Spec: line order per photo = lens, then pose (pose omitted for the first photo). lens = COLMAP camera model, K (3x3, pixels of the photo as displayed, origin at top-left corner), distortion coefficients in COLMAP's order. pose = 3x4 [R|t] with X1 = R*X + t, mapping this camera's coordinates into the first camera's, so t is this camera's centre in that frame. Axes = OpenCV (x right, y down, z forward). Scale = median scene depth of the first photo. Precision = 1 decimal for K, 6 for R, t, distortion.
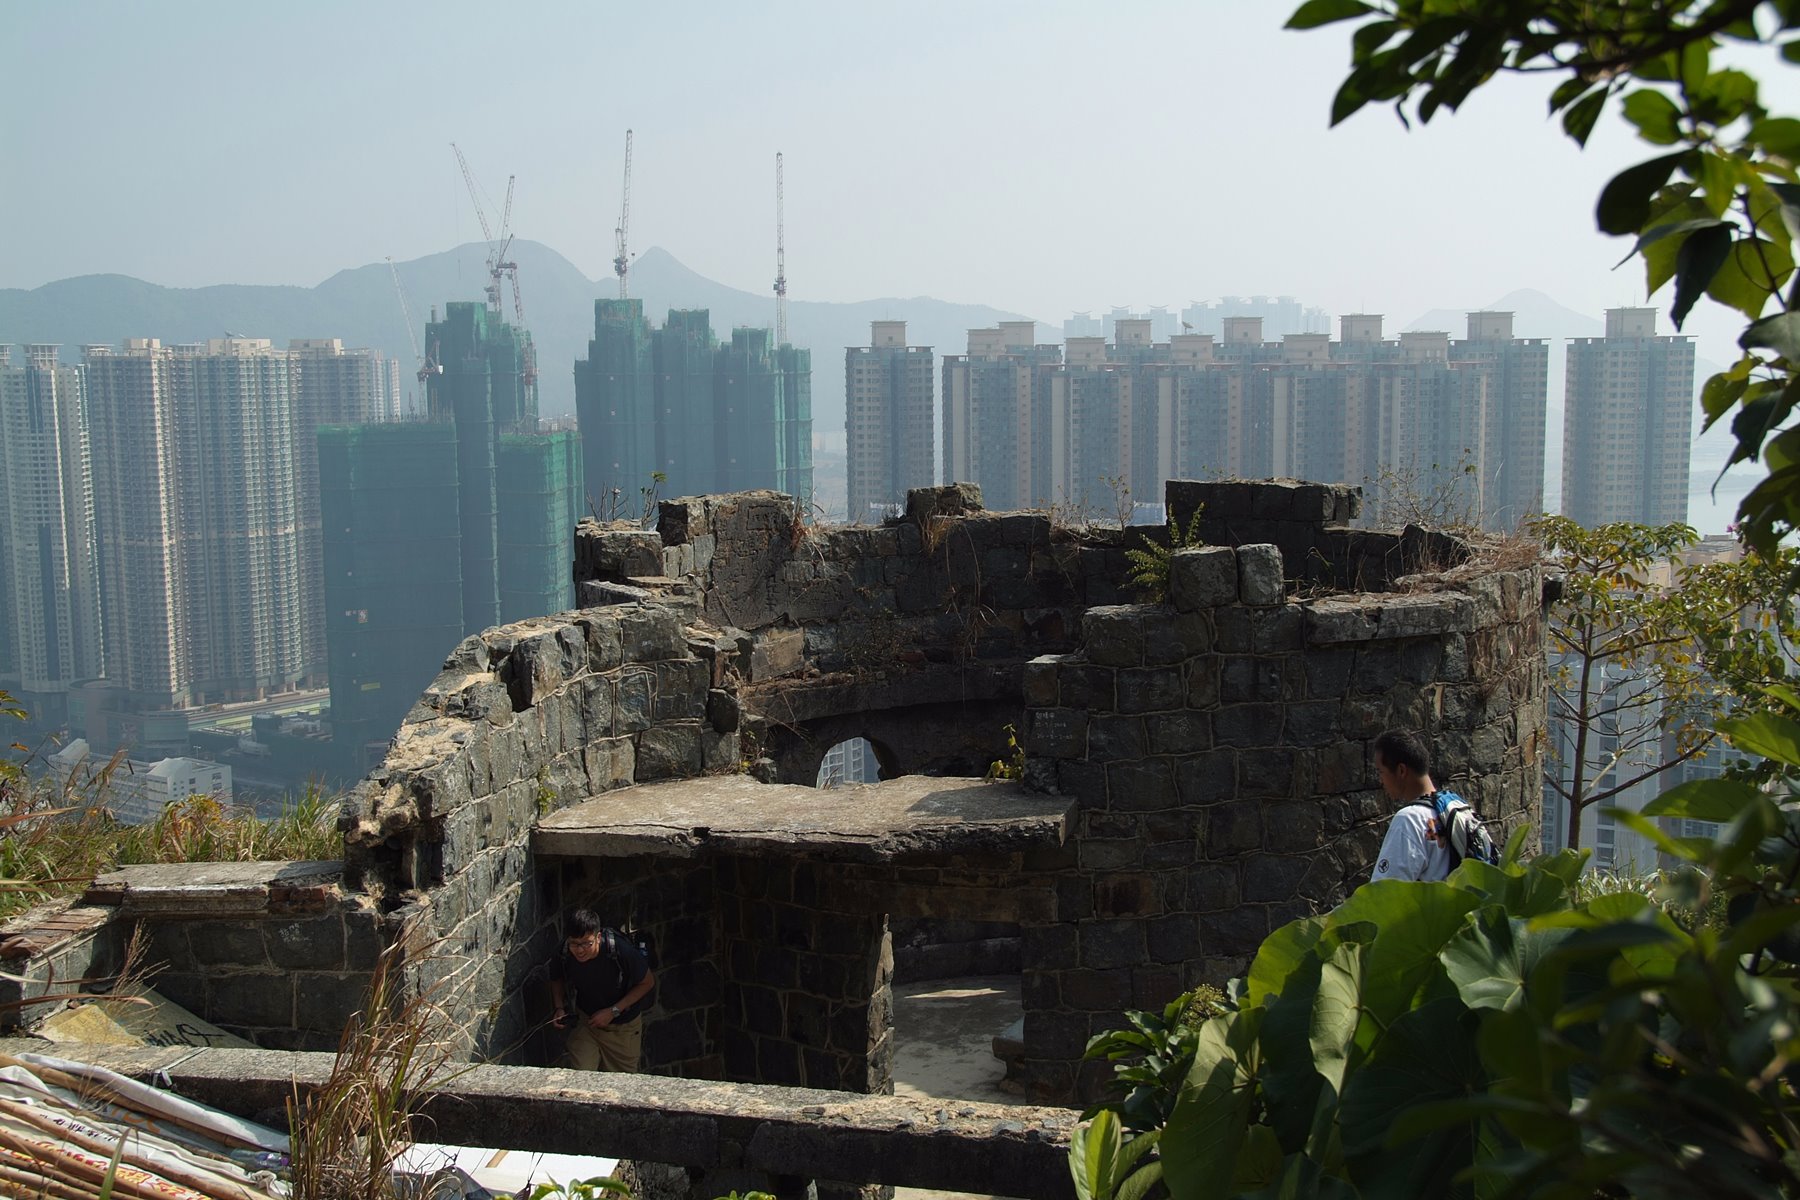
lens RADIAL K [[2121.7, 0, 898.5], [0, 2121.7, 620.5], [0, 0, 1]] dist [0.032120, 0.335029]
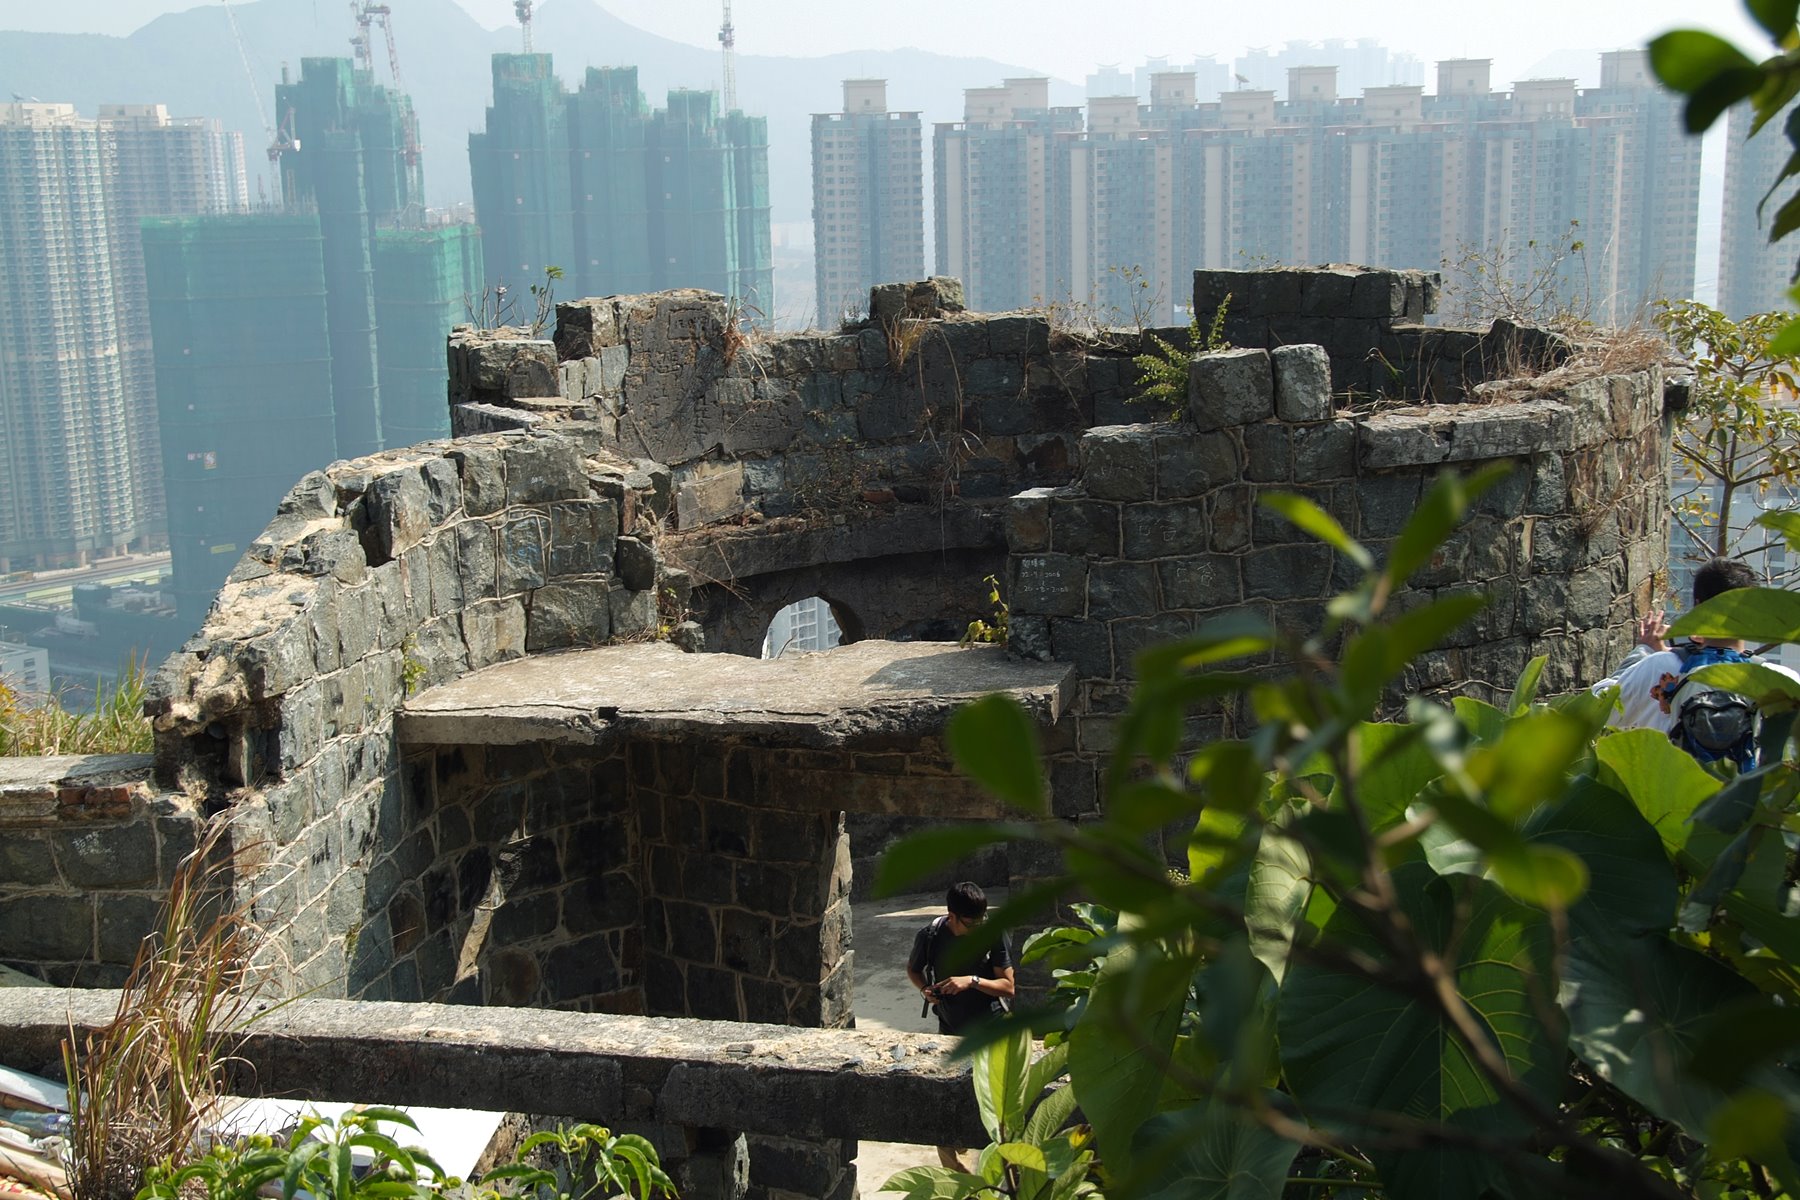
lens RADIAL K [[2629.3, 0, 896.5], [0, 2629.3, 626.8], [0, 0, 1]] dist [0.137164, 0.578875]
pose [[0.999901, -0.013390, 0.004281, 0.011718], [0.013091, 0.997887, 0.063648, 0.004351], [-0.005124, -0.063586, 0.997963, 0.003060]]
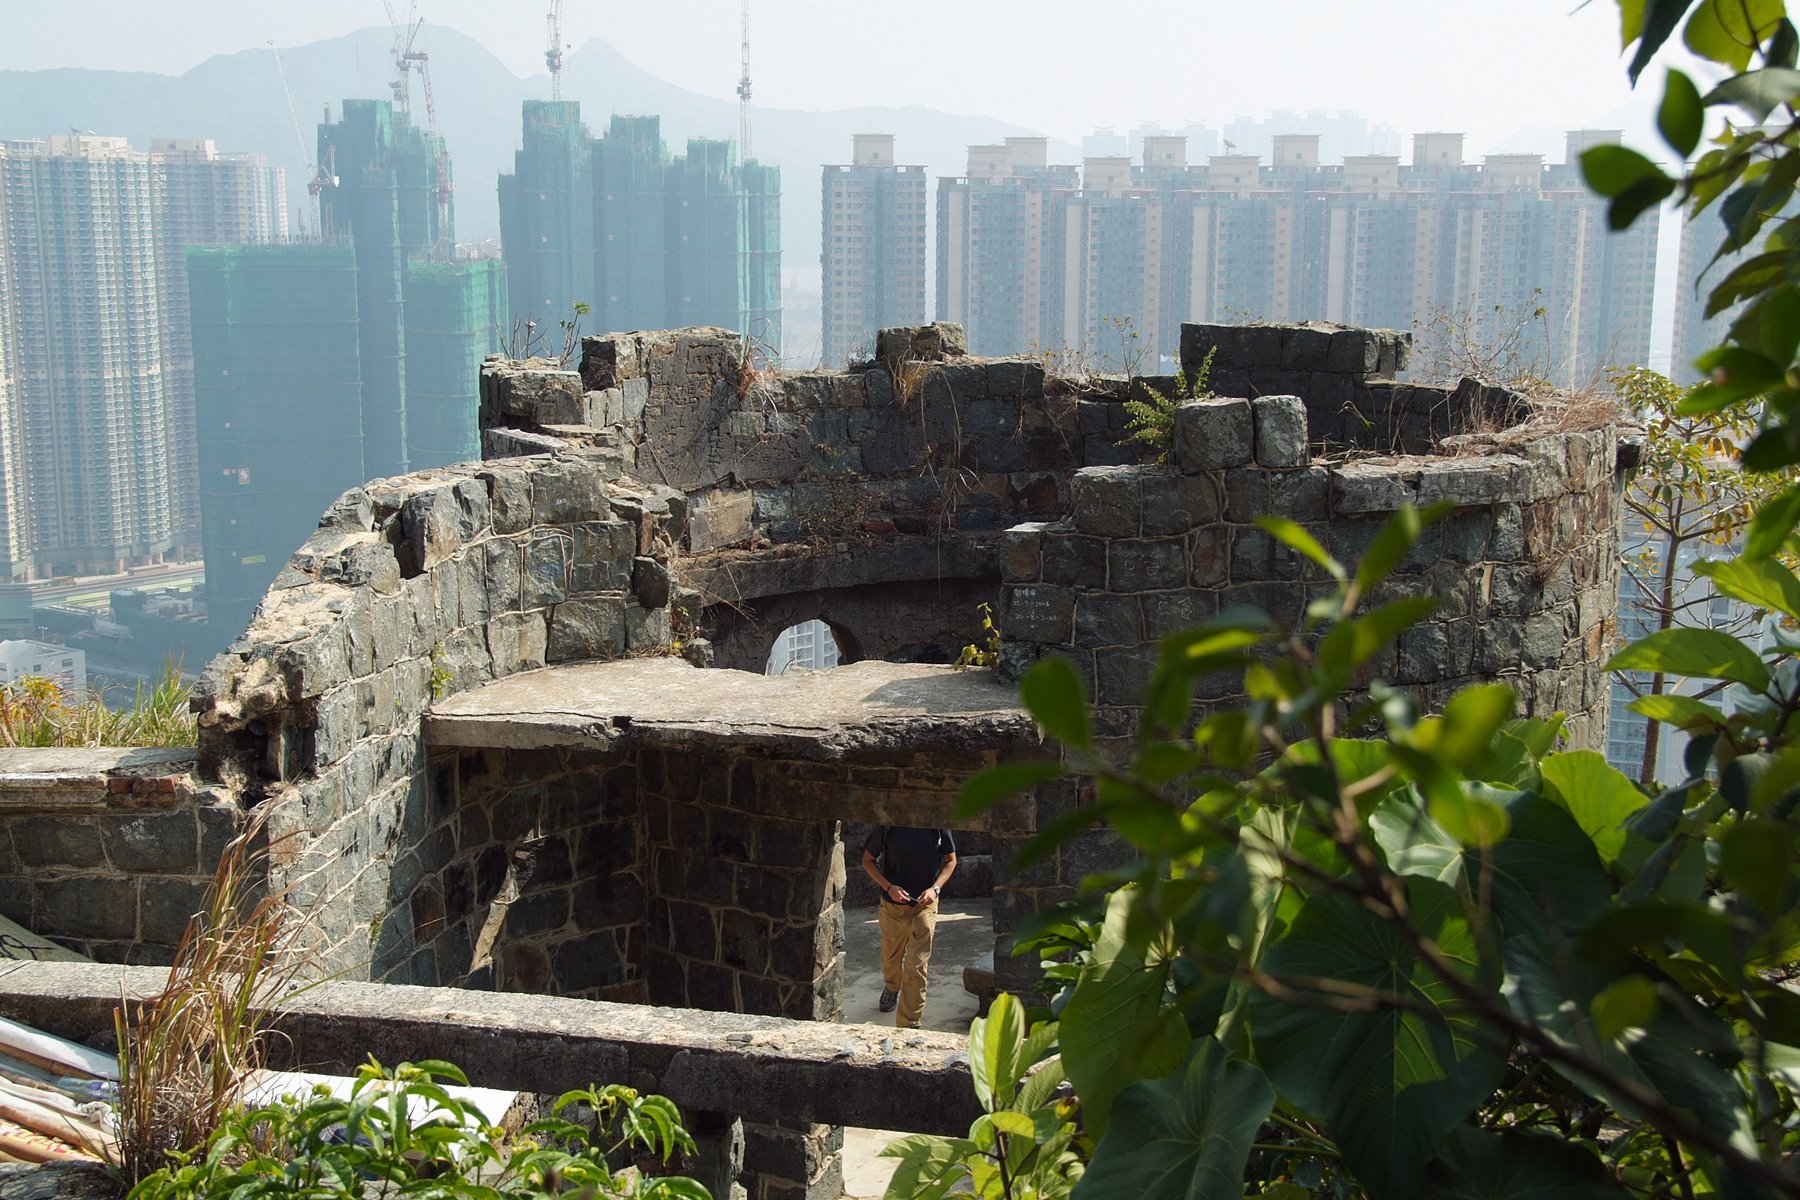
lens RADIAL K [[2494.5, 0, 898.4], [0, 2494.5, 623.4], [0, 0, 1]] dist [0.110207, 0.520745]
pose [[0.999858, 0.014911, 0.007803, 0.009591], [-0.015299, 0.998514, 0.052311, 0.004779], [-0.007011, -0.052423, 0.998600, -0.007518]]
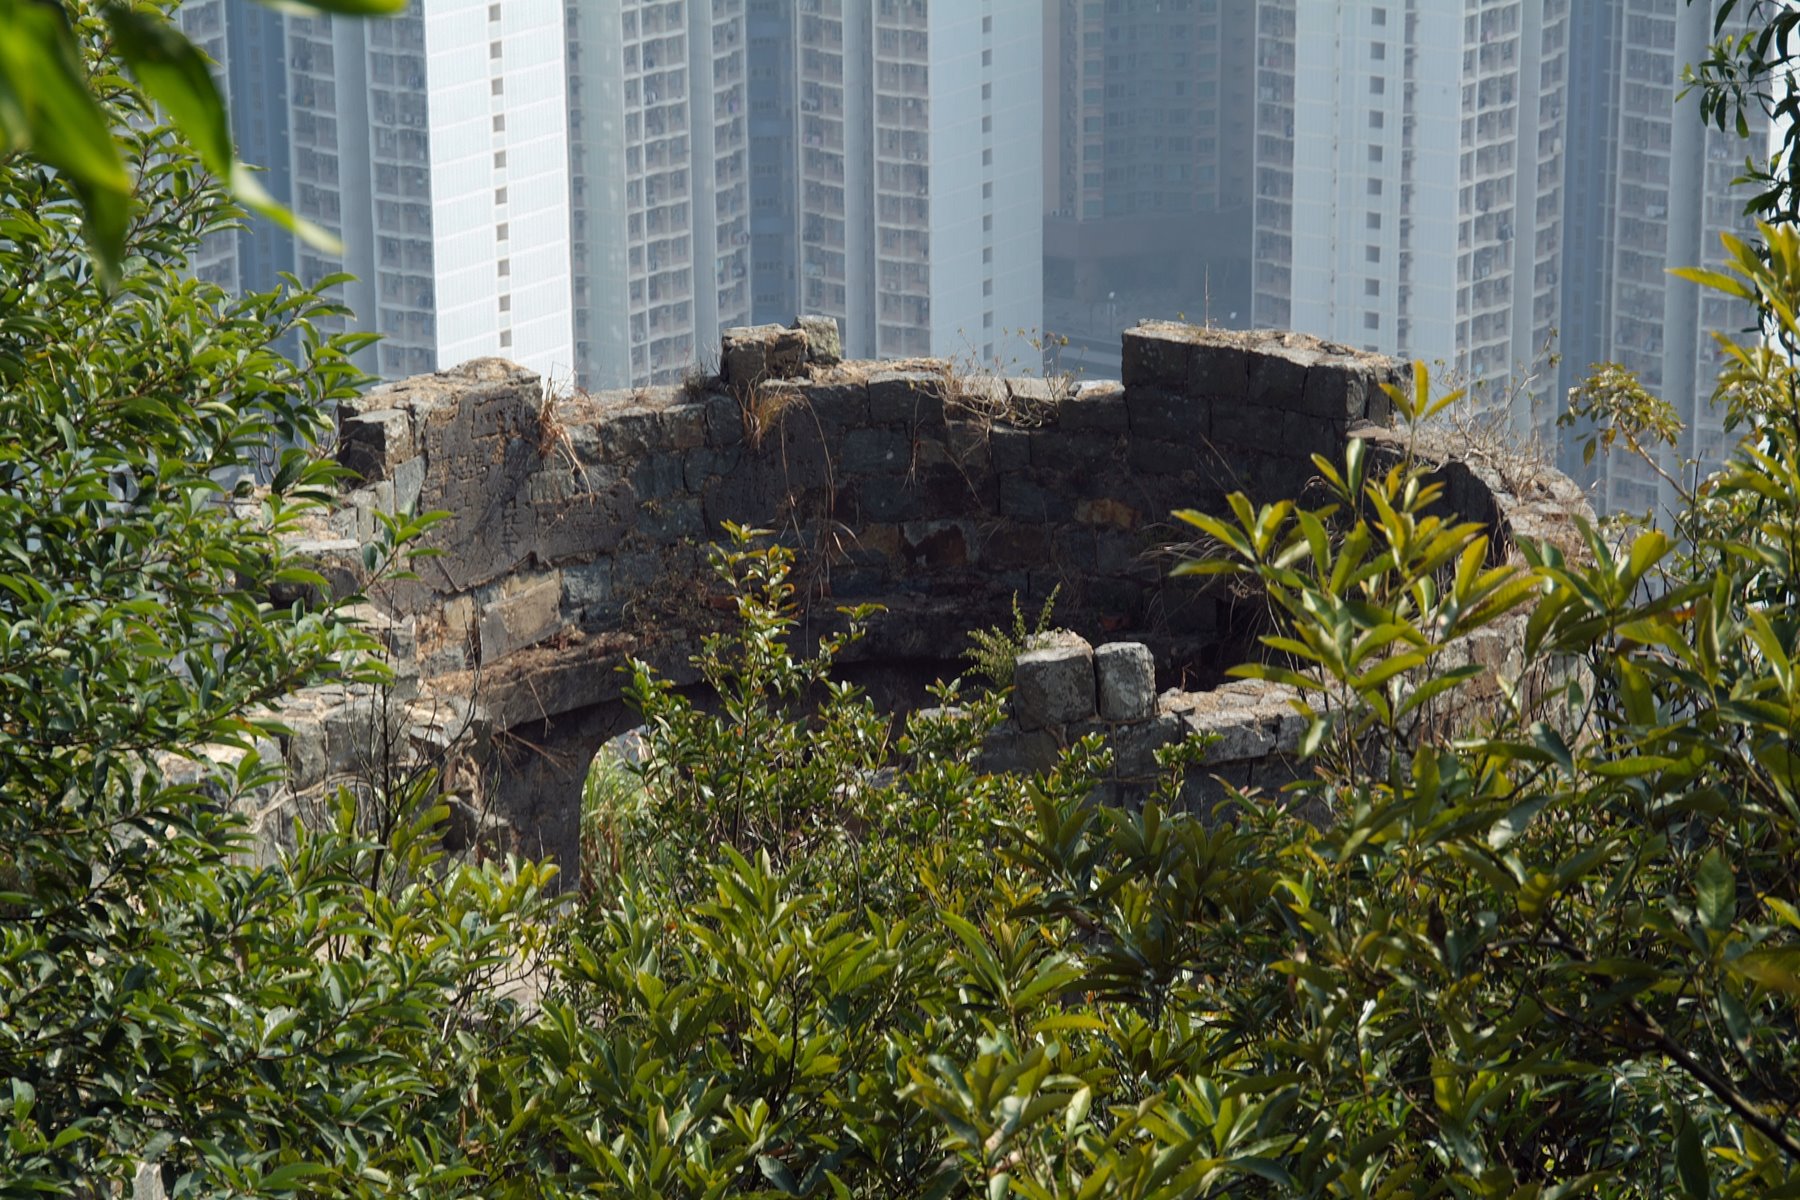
lens RADIAL K [[6590.6, 0, 897.2], [0, 6590.6, 642.9], [0, 0, 1]] dist [0.930720, 0.233305]
pose [[0.999987, 0.000420, 0.005103, 0.067154], [-0.001241, 0.986792, 0.161989, -0.418546], [-0.004968, -0.161993, 0.986779, -1.392705]]
